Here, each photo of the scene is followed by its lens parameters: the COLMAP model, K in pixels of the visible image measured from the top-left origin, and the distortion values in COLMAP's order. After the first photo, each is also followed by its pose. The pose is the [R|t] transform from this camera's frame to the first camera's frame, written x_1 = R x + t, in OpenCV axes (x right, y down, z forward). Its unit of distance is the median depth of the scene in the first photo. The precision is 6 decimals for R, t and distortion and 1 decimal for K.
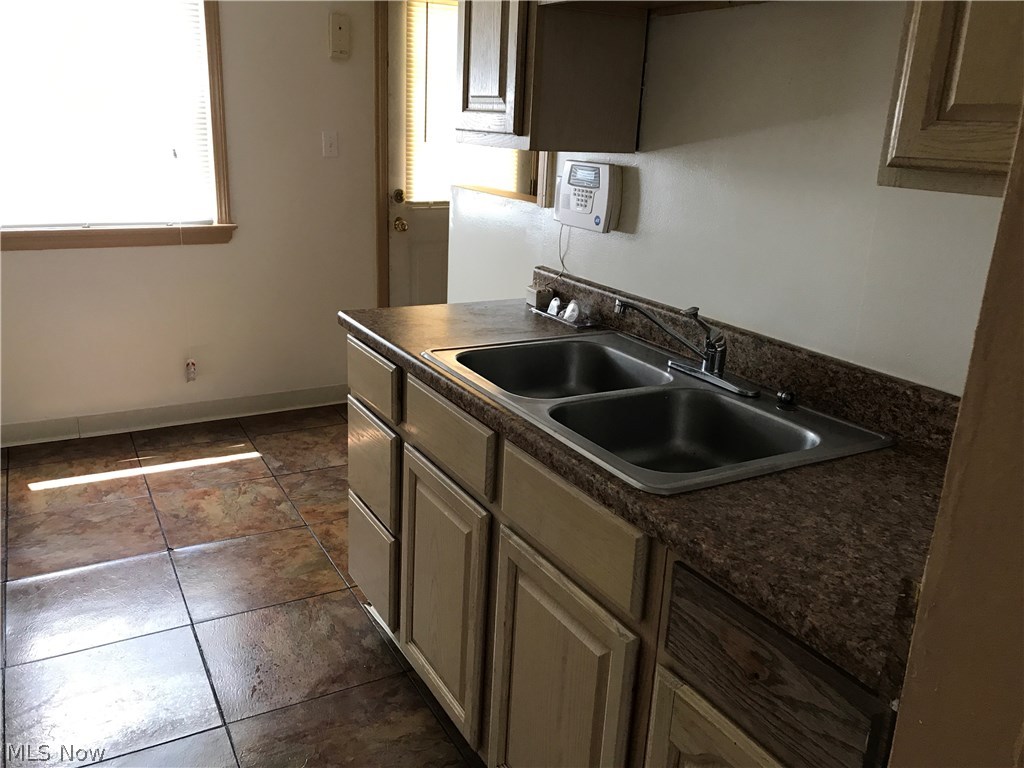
lens RADIAL K [[827.9, 0, 507.8], [0, 827.9, 382.5], [0, 0, 1]] dist [0.013403, -0.003298]
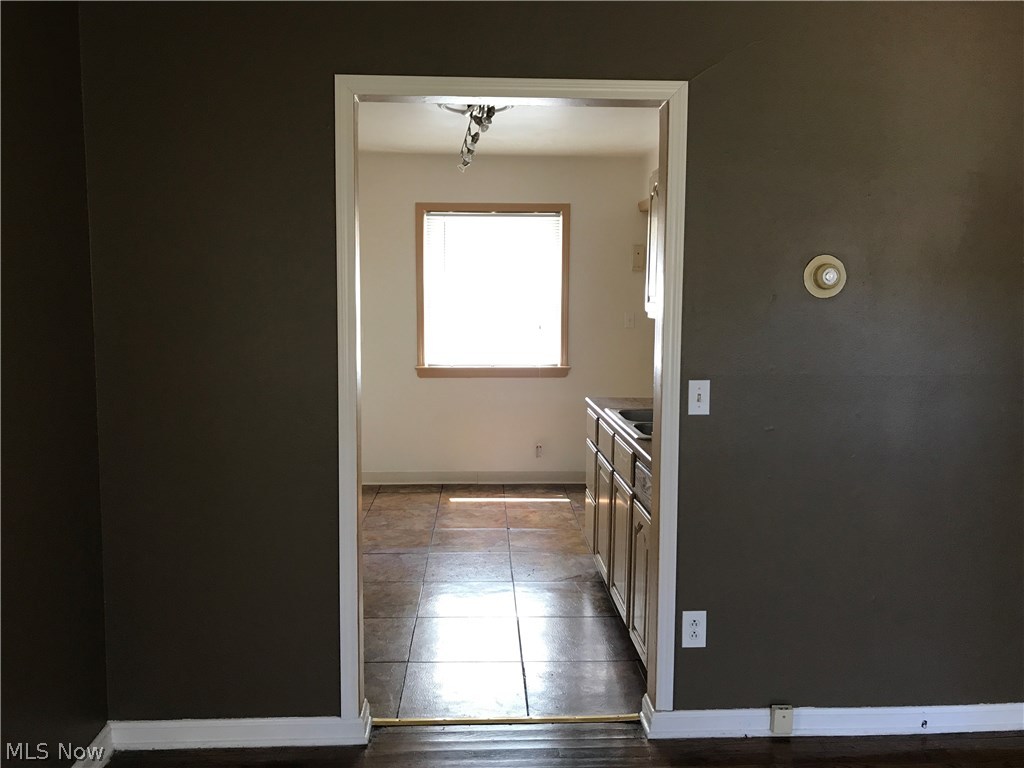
lens RADIAL K [[827.9, 0, 512.9], [0, 827.9, 384.6], [0, 0, 1]] dist [0.013403, -0.003298]
pose [[0.888962, 0.007836, -0.457913, 0.408338], [-0.100403, 0.978865, -0.178166, 0.189487], [0.446839, 0.204359, 0.870961, -0.622096]]
